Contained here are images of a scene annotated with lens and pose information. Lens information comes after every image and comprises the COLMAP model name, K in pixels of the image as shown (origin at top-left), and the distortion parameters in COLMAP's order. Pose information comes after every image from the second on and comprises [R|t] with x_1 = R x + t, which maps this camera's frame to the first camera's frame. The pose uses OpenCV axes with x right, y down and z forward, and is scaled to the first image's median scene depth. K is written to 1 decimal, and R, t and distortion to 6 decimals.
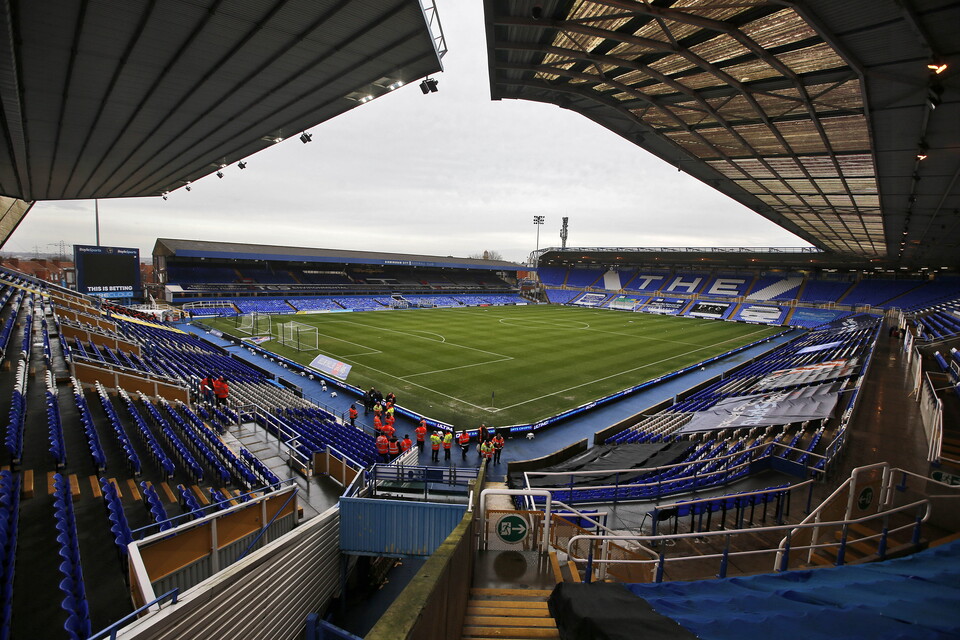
lens RADIAL K [[440.5, 0, 480.0], [0, 440.5, 320.0], [0, 0, 1]] dist [-0.045941, 0.017884]
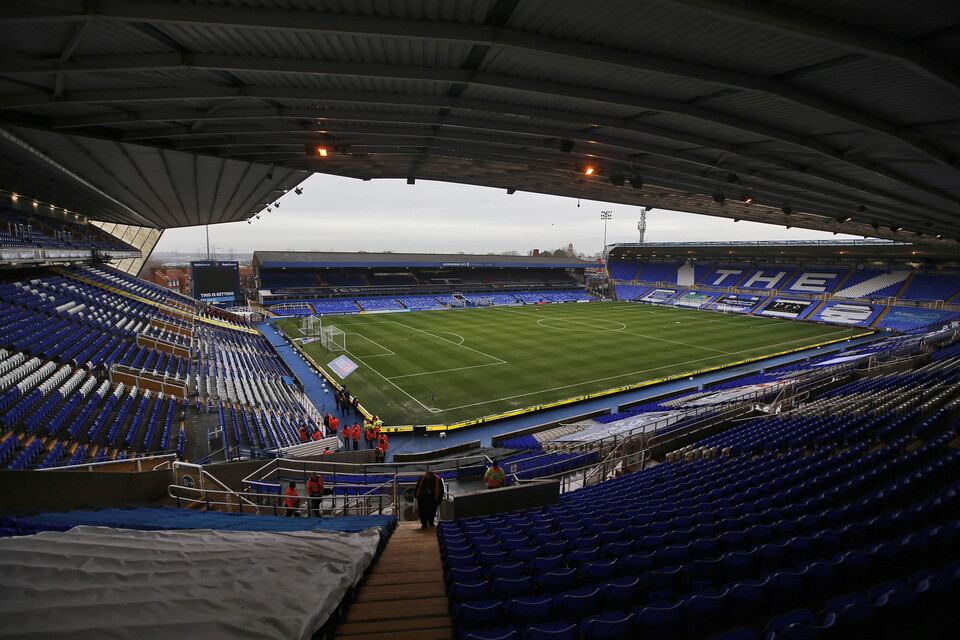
lens RADIAL K [[440.5, 0, 480.0], [0, 440.5, 320.0], [0, 0, 1]] dist [-0.045941, 0.017884]
pose [[0.972917, 0.008008, -0.231014, 0.147553], [-0.002480, 0.999704, 0.024211, -0.025475], [0.231140, -0.022983, 0.972649, -0.047662]]
